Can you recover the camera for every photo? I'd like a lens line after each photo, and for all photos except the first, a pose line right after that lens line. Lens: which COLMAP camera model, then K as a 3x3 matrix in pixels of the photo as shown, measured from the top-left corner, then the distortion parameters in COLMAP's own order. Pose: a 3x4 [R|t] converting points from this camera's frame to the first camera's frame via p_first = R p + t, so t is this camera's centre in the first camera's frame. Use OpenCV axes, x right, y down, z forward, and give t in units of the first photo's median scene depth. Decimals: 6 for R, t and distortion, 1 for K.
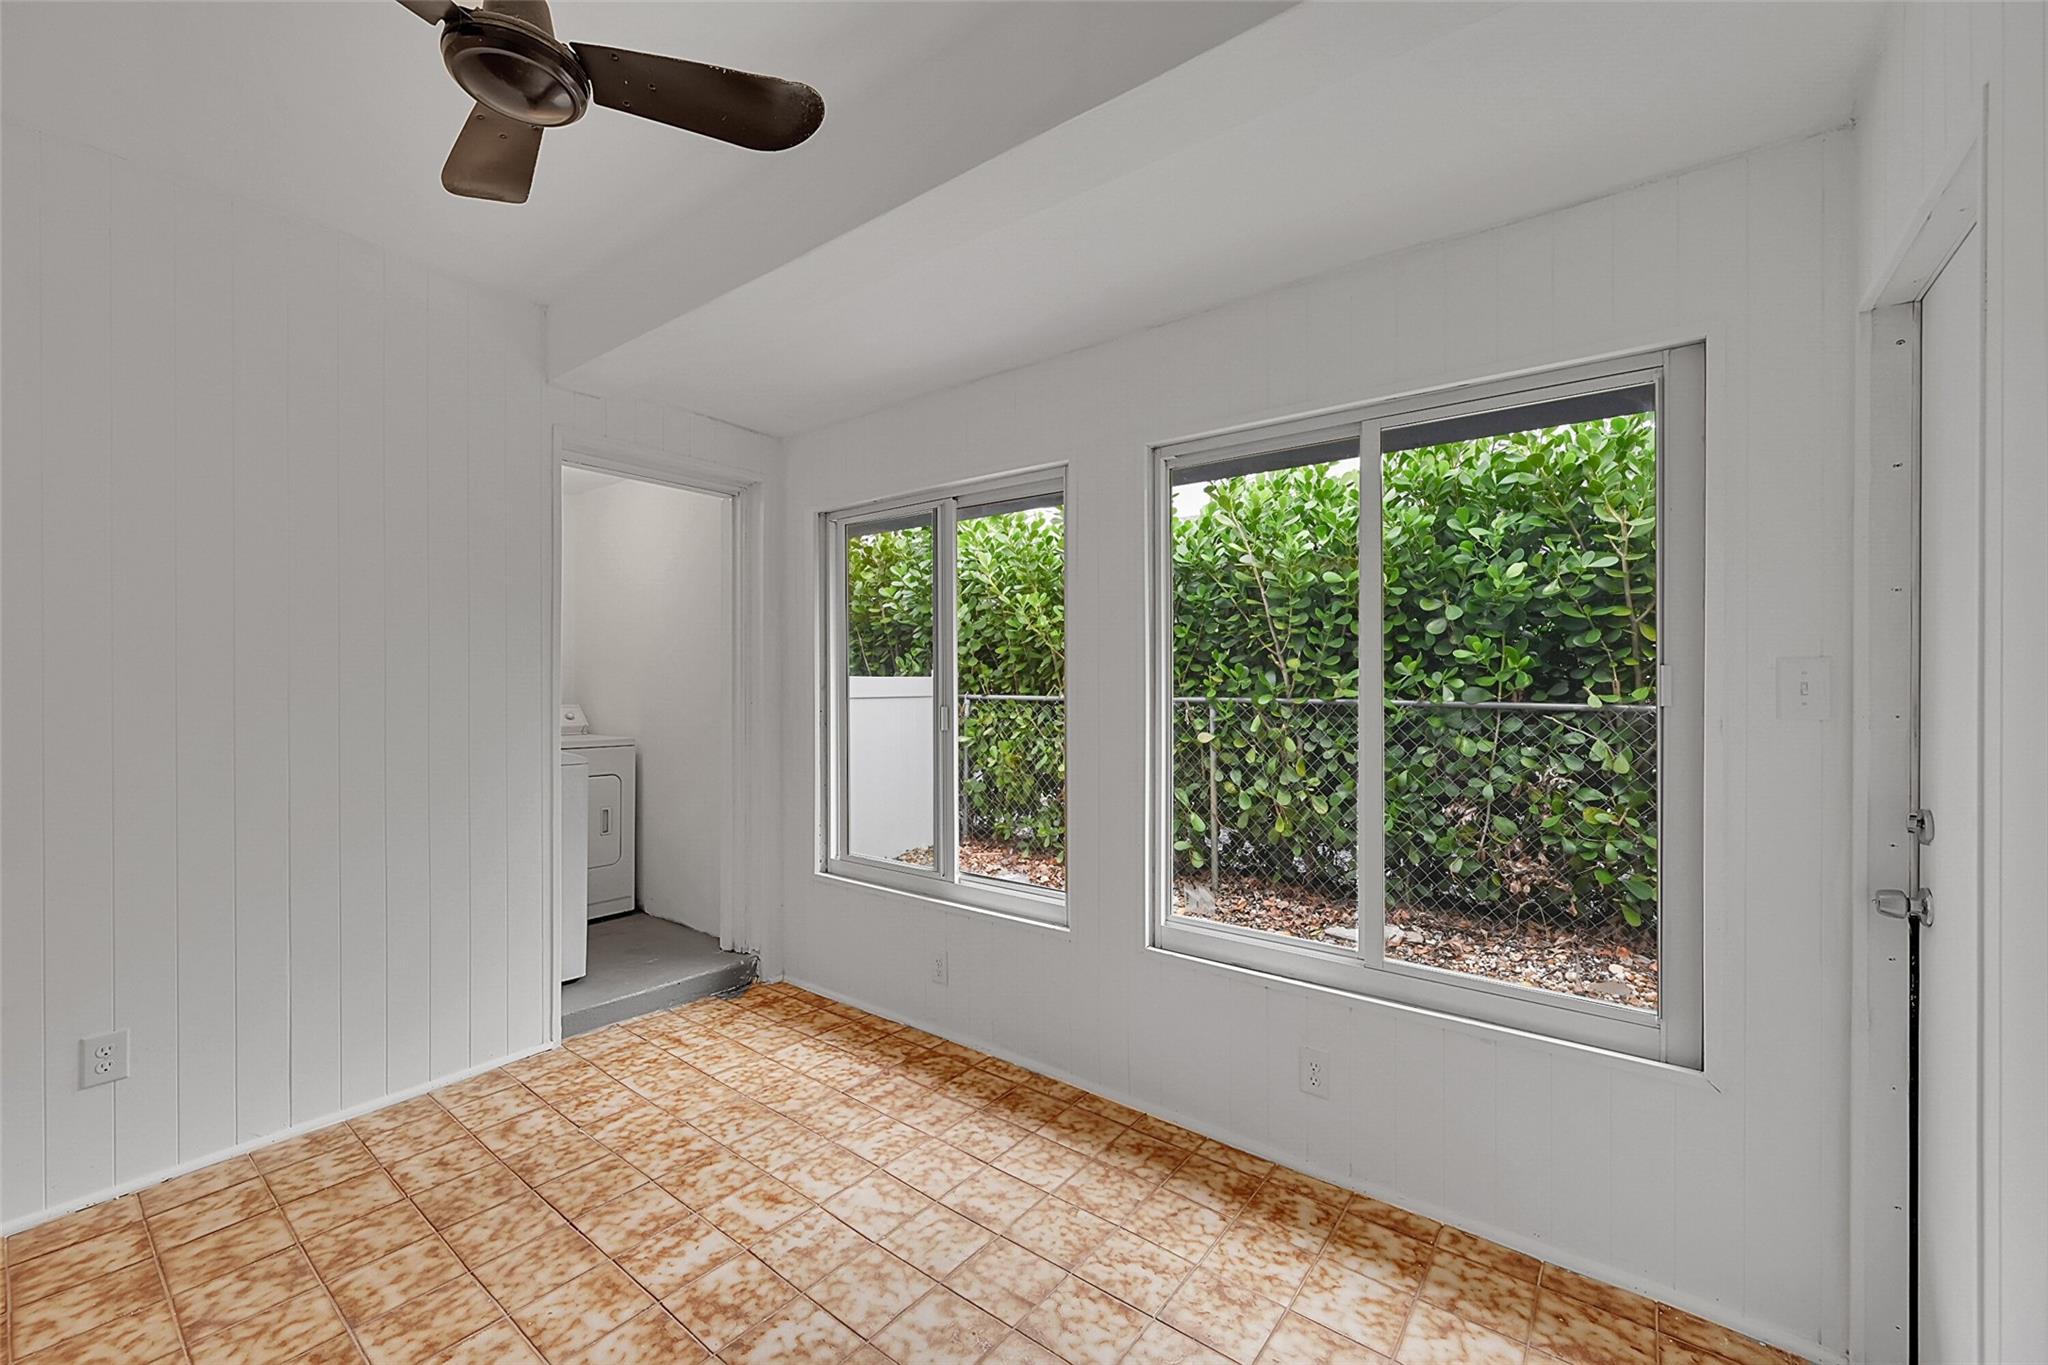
lens RADIAL K [[808.0, 0, 1022.9], [0, 808.0, 686.0], [0, 0, 1]] dist [0.005391, 0.000474]
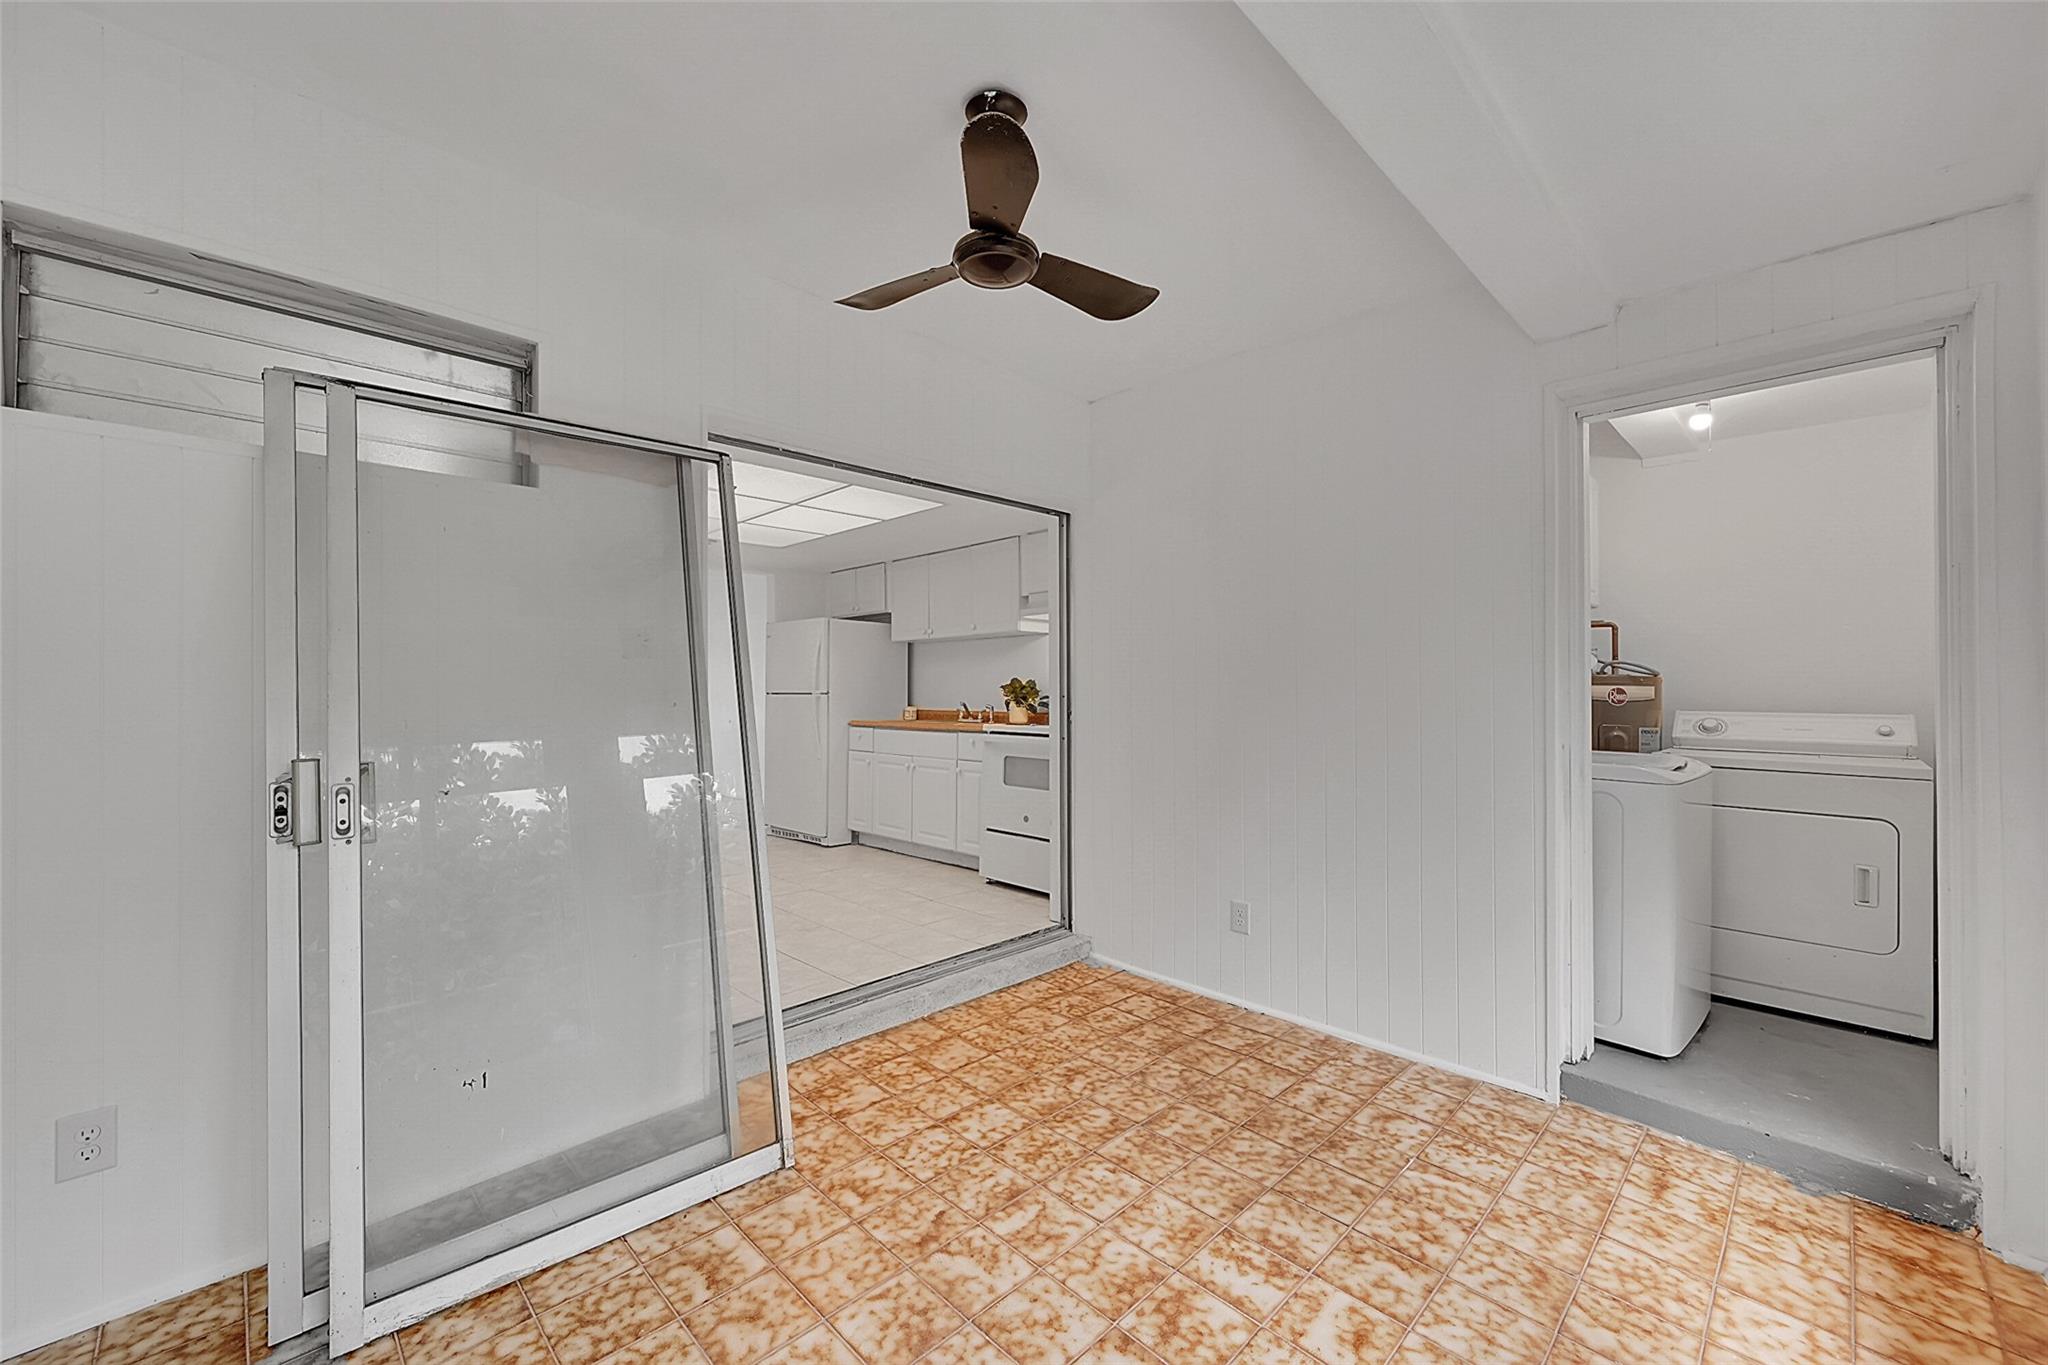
lens RADIAL K [[808.0, 0, 1018.9], [0, 808.0, 686.0], [0, 0, 1]] dist [0.005391, 0.000474]
pose [[-0.134523, -0.005698, -0.990894, 0.386253], [-0.003526, 0.999980, -0.005271, 0.008340], [0.990904, 0.002784, -0.134540, 0.588566]]
